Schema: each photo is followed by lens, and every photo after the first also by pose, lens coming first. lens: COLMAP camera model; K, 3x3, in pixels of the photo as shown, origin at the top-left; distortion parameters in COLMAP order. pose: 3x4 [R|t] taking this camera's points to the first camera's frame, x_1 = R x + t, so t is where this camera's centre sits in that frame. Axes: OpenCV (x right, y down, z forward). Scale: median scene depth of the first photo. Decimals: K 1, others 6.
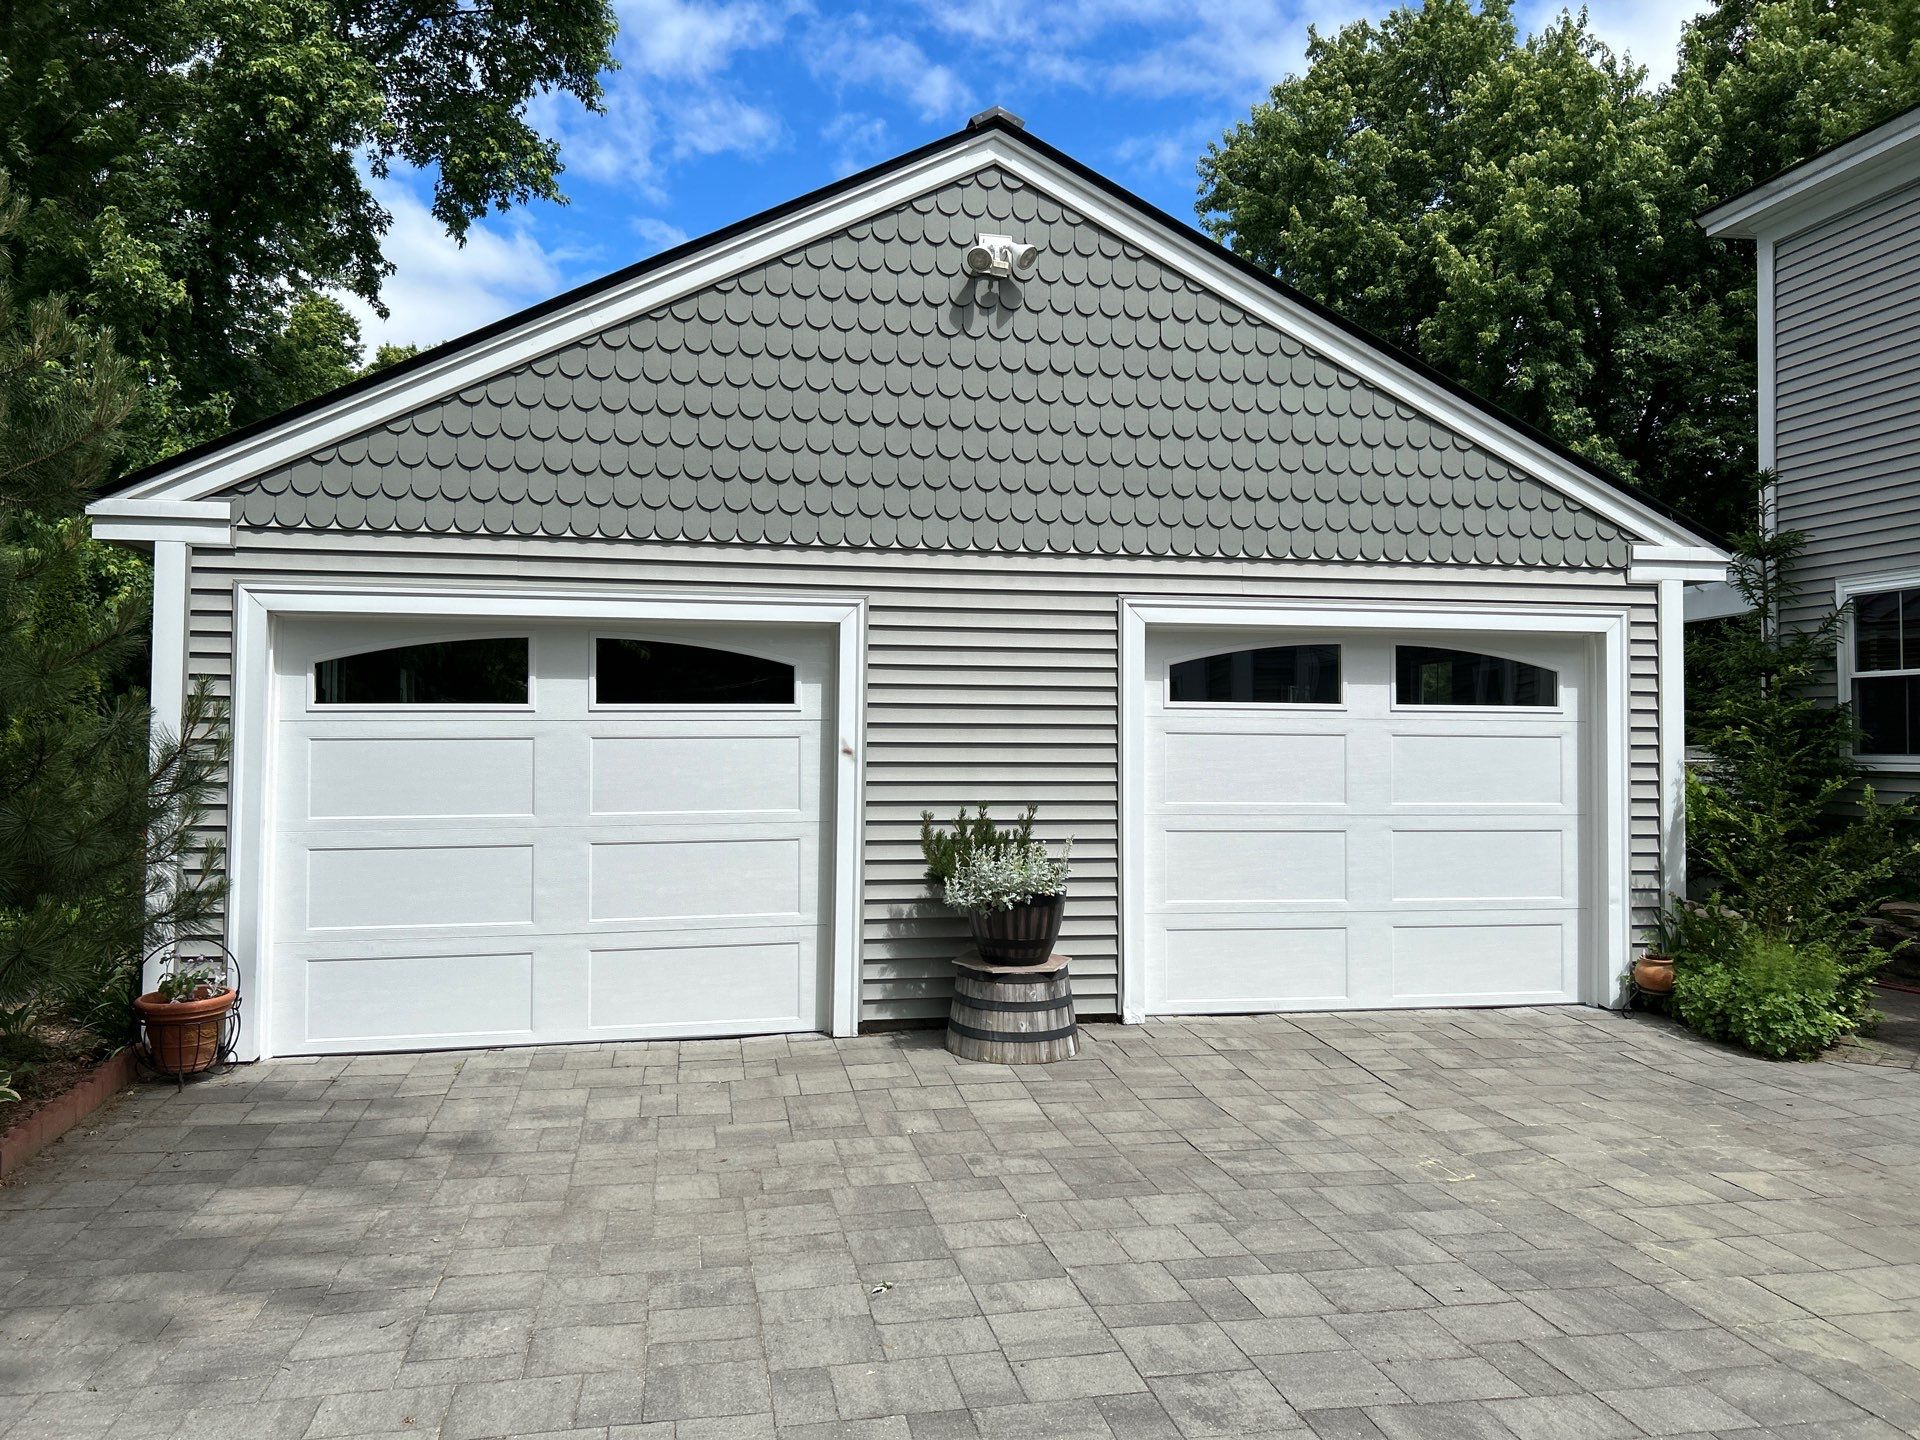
lens RADIAL K [[1441.4, 0, 975.2], [0, 1441.4, 703.5], [0, 0, 1]] dist [0.052343, -0.053586]
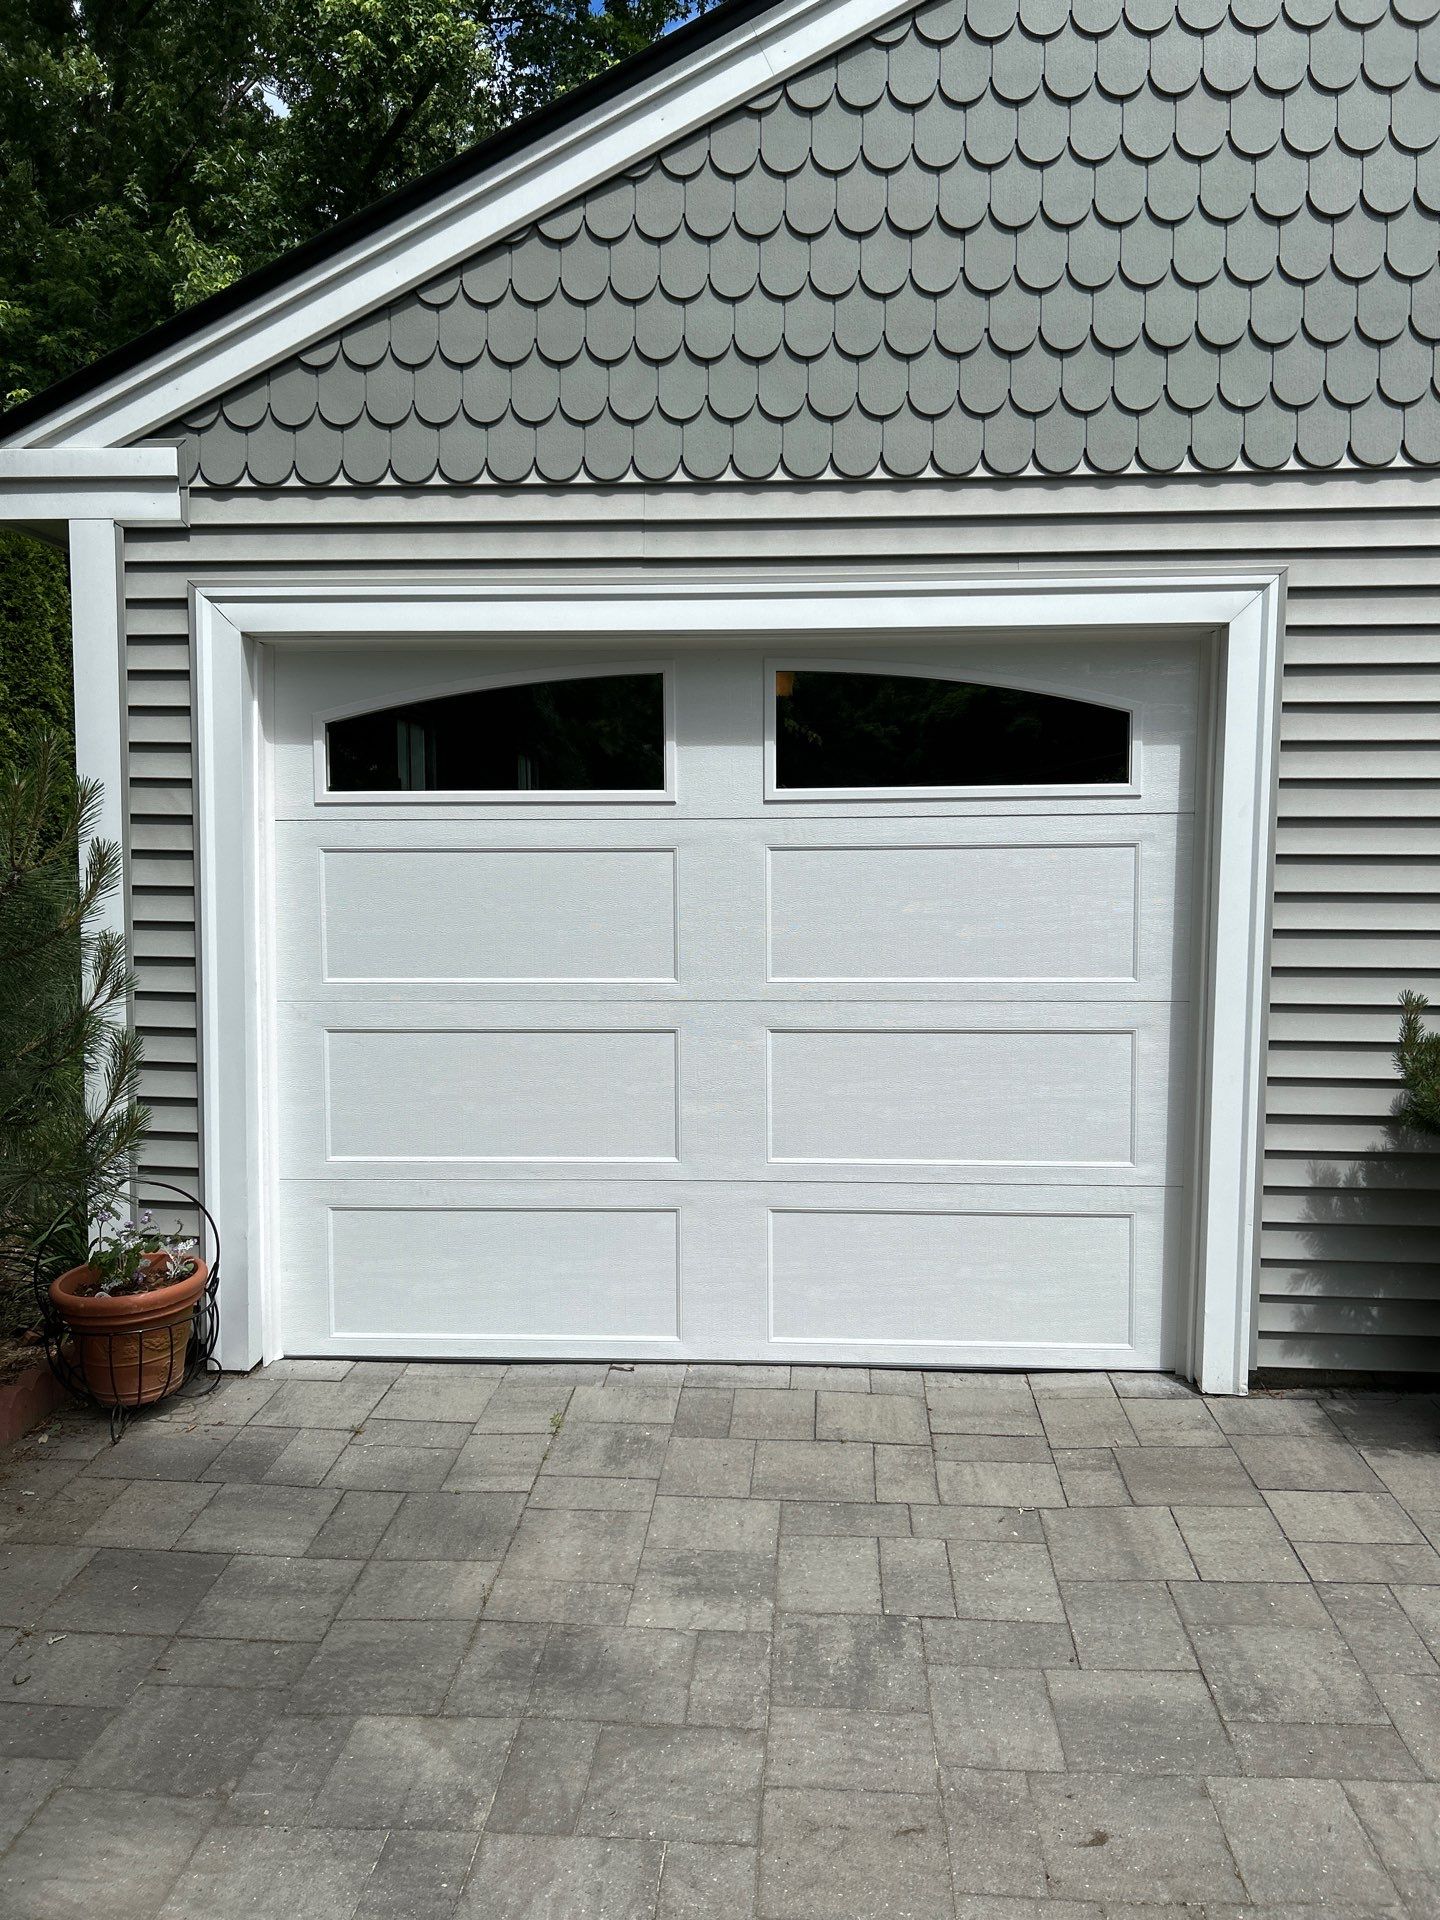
lens RADIAL K [[1546.3, 0, 728.0], [0, 1546.3, 956.5], [0, 0, 1]] dist [0.025240, -0.003319]
pose [[0.963998, 0.016010, -0.265428, -0.114794], [0.009273, 0.995555, 0.093728, 0.008844], [0.265749, -0.092815, 0.959564, 0.394243]]
